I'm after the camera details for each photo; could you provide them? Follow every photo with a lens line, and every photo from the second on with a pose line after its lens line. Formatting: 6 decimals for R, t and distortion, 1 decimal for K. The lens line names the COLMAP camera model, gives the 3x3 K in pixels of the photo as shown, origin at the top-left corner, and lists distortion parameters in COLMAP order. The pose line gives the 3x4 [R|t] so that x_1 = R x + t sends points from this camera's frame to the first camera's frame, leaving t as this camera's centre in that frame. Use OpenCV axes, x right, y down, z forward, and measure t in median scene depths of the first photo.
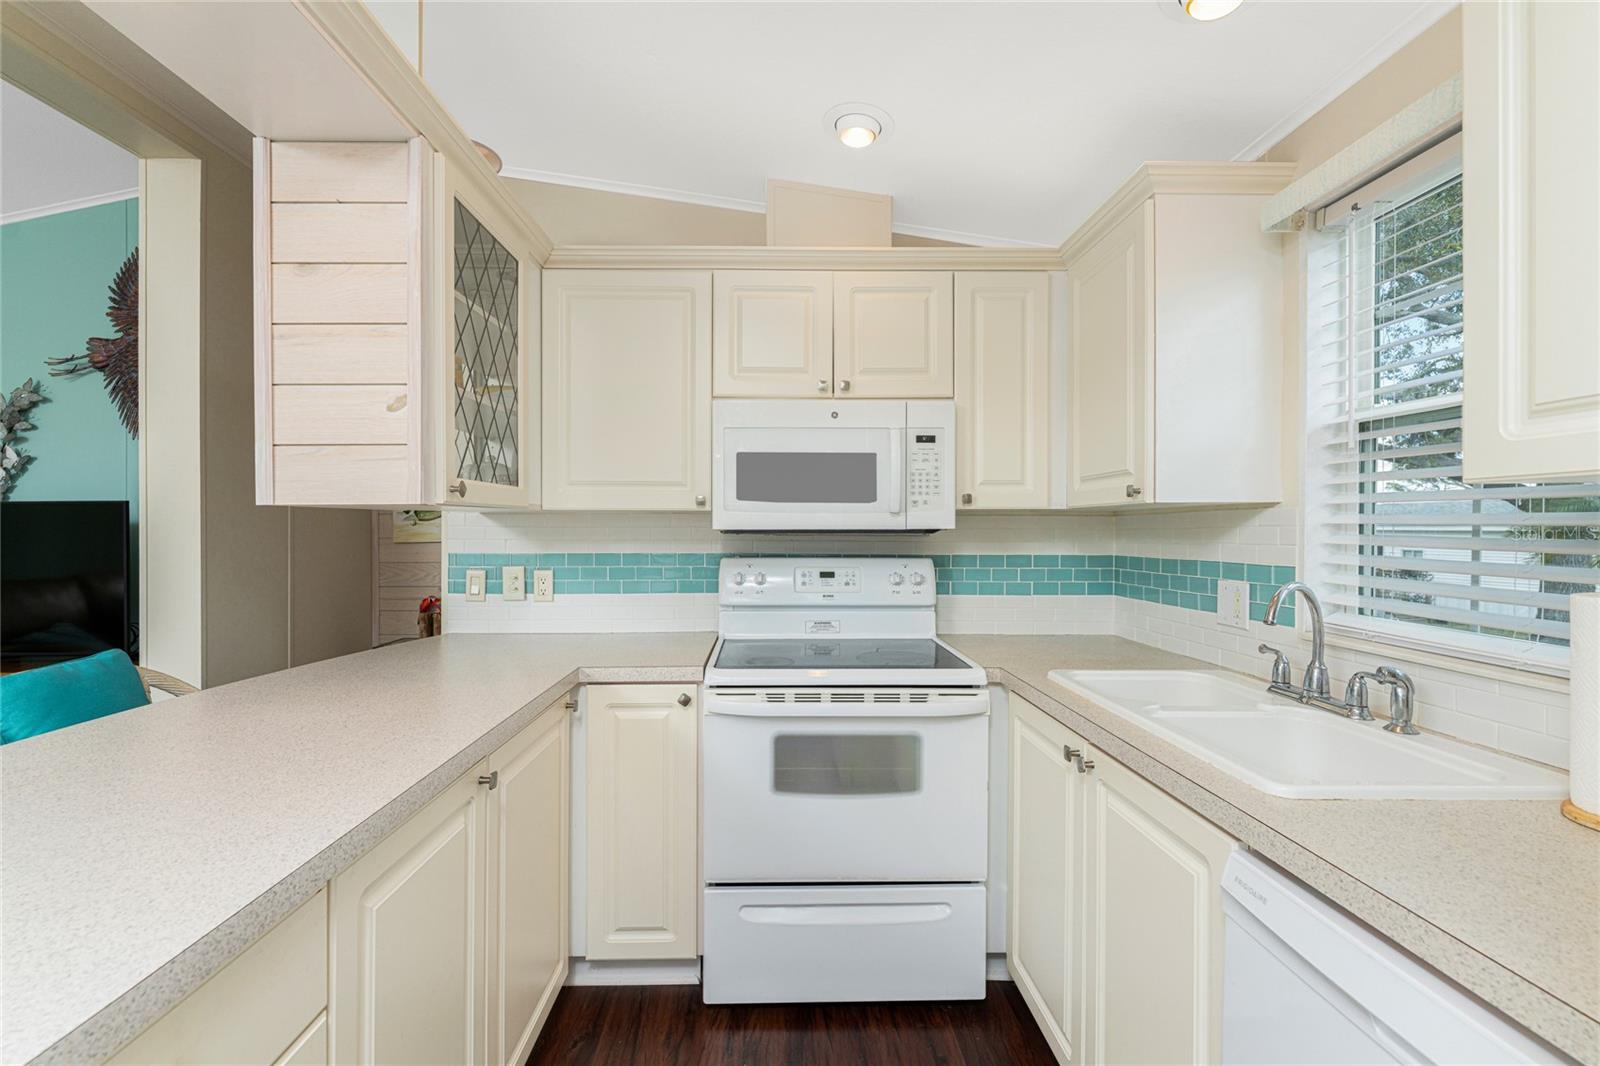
lens RADIAL K [[687.0, 0, 785.0], [0, 687.0, 533.2], [0, 0, 1]] dist [-0.001793, -0.000521]
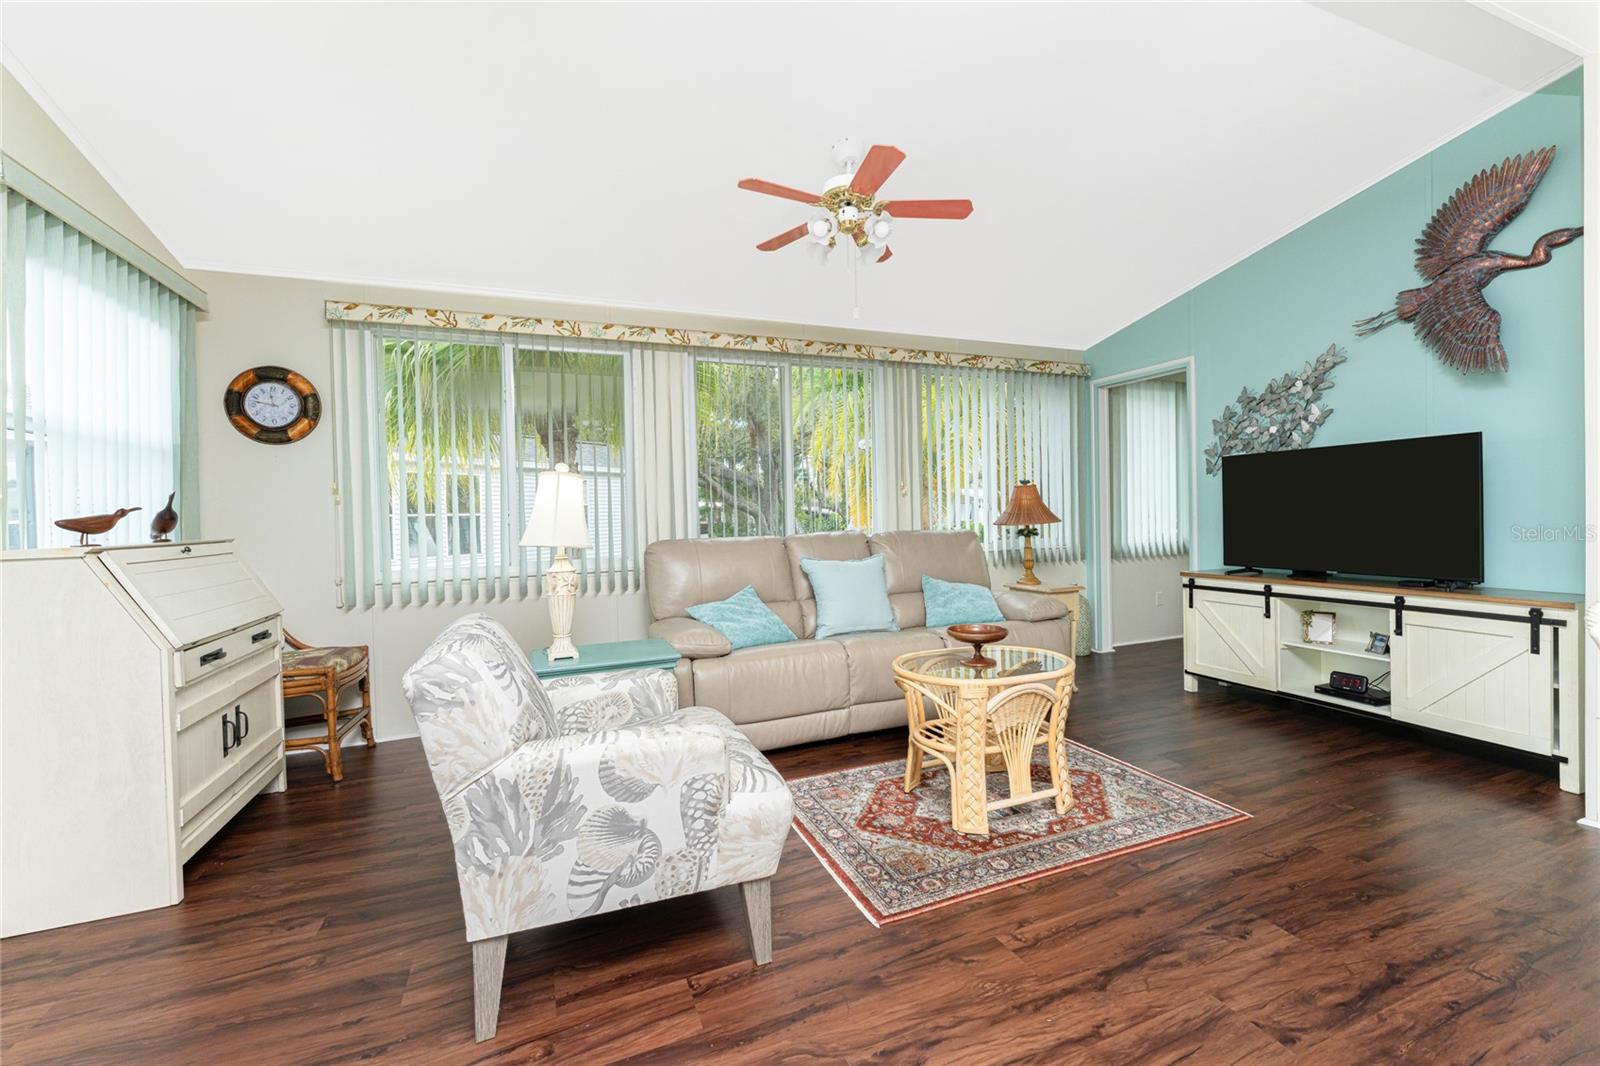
lens RADIAL K [[635.6, 0, 794.2], [0, 635.6, 519.7], [0, 0, 1]] dist [0.002540, 0.000270]
pose [[0.345653, 0.004594, -0.938351, -0.570432], [0.018068, 0.999770, 0.011550, 0.074403], [0.938188, -0.020946, 0.345491, -0.398729]]
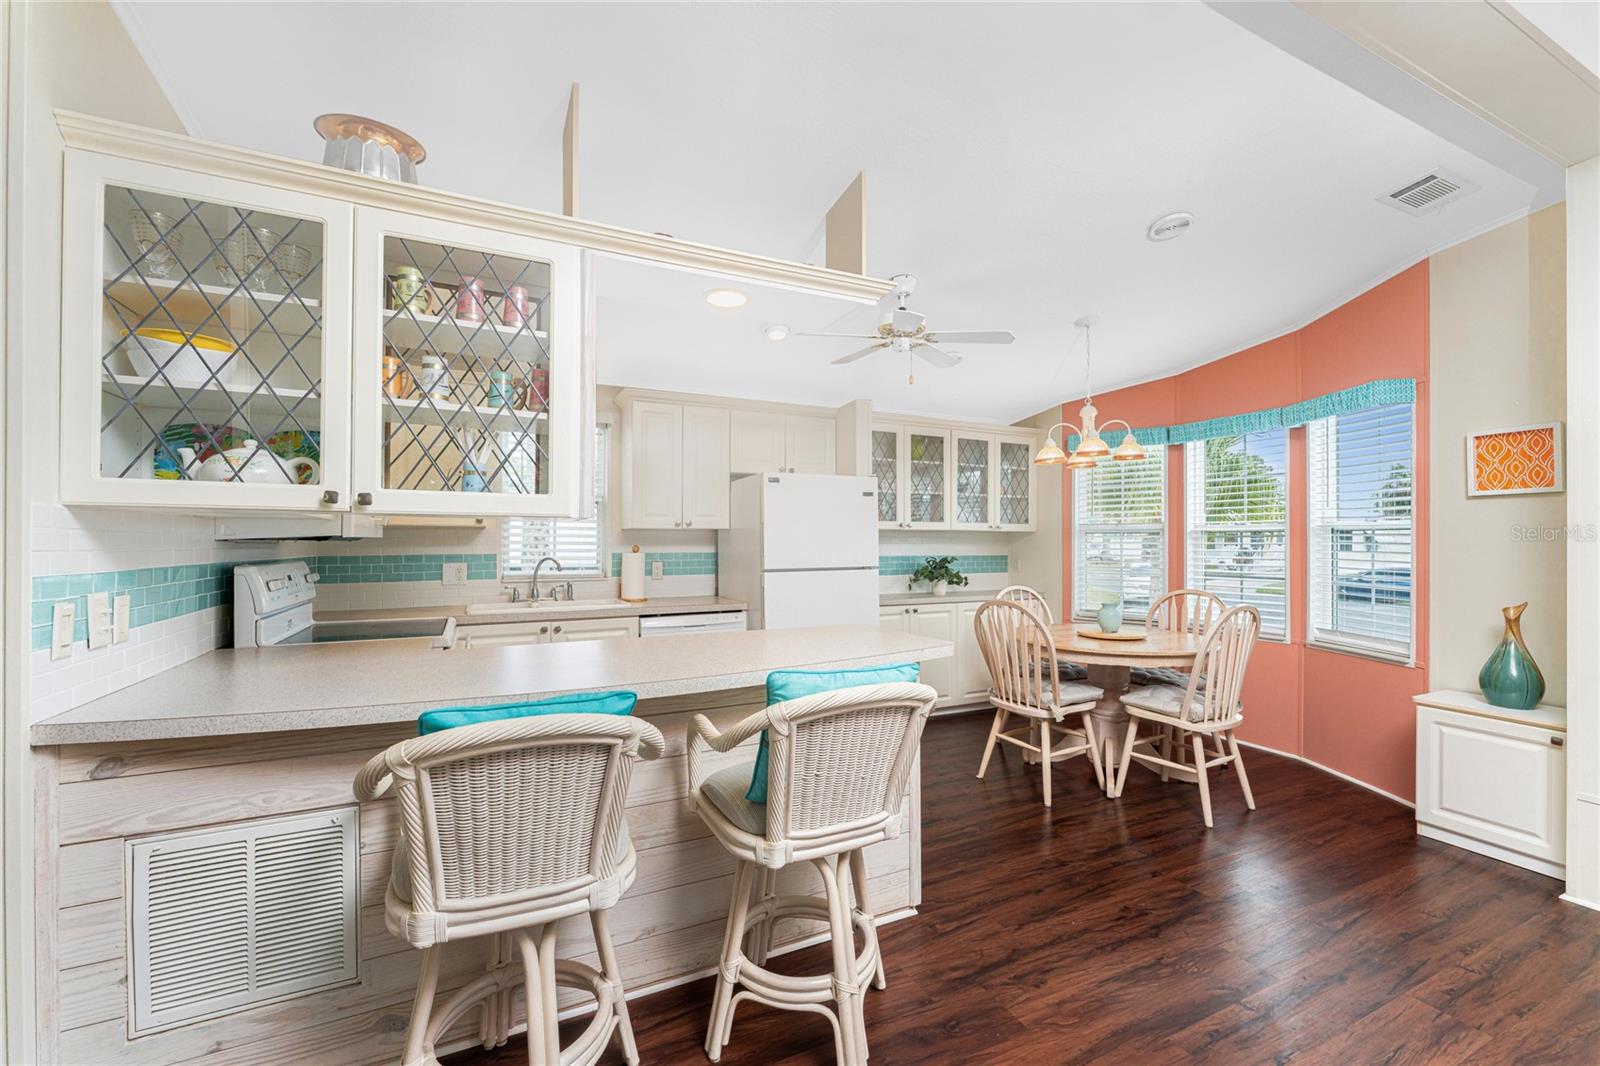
lens RADIAL K [[645.1, 0, 790.7], [0, 645.1, 537.3], [0, 0, 1]] dist [-0.010216, 0.000135]
pose [[-0.406481, 0.006755, 0.913634, -1.410296], [0.005214, 0.999974, -0.005074, 0.004263], [-0.913645, 0.002701, -0.406505, 0.770451]]
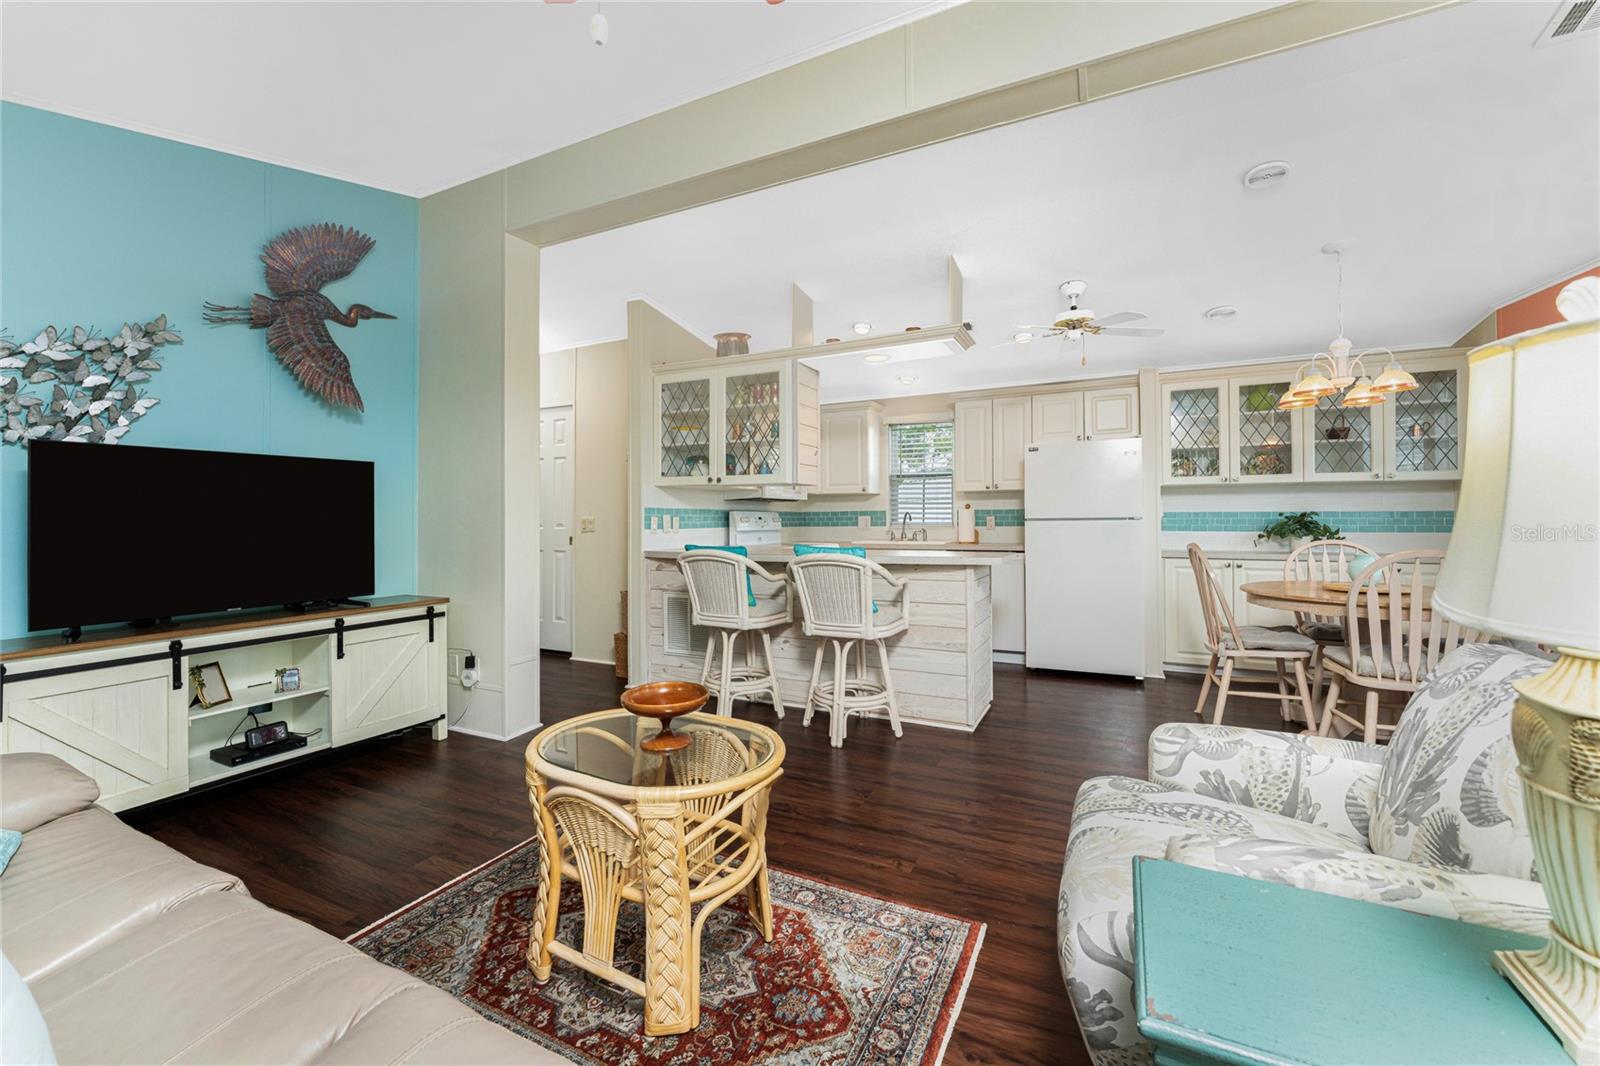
lens RADIAL K [[650.7, 0, 792.8], [0, 650.7, 514.1], [0, 0, 1]] dist [-0.000043, -0.000019]
pose [[0.466138, 0.005252, 0.884697, -2.180738], [0.008916, 0.999904, -0.010634, 0.080959], [-0.884667, 0.012845, 0.466046, -0.197157]]
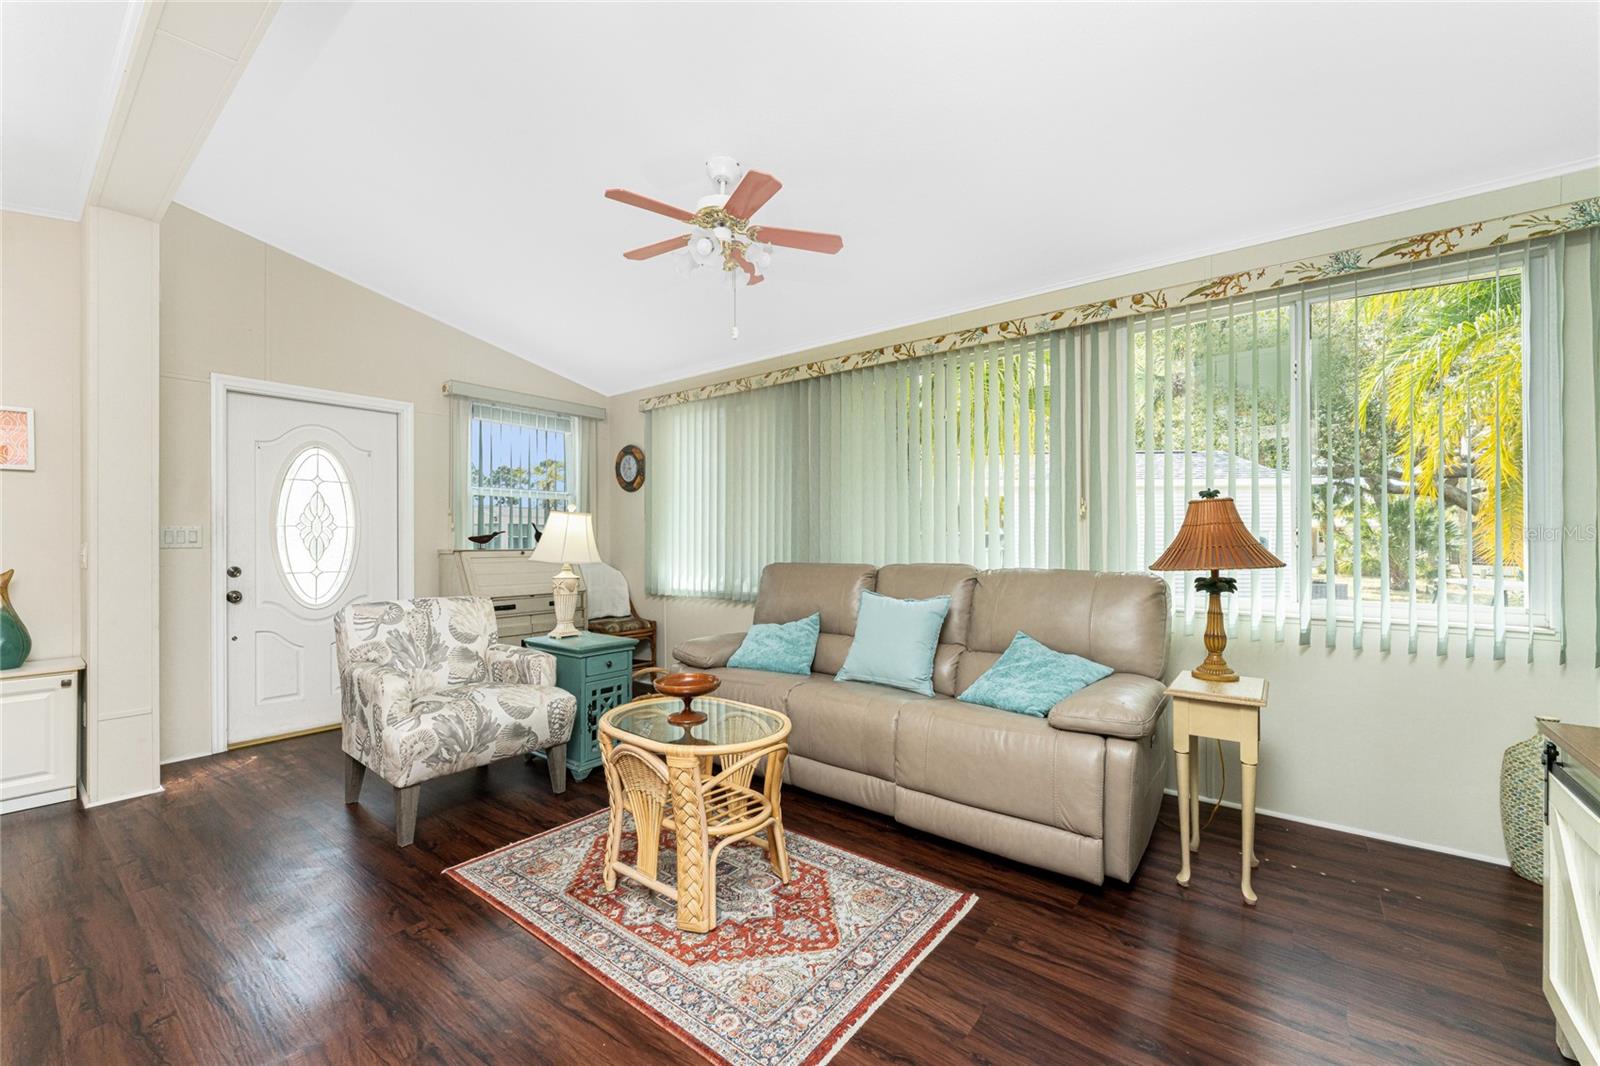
lens RADIAL K [[642.1, 0, 790.8], [0, 642.1, 538.3], [0, 0, 1]] dist [-0.000391, -0.000100]
pose [[-0.634105, 0.005087, -0.773230, -0.852601], [0.002958, 0.999987, 0.004154, 0.062769], [0.773242, 0.000347, -0.634111, 1.073649]]
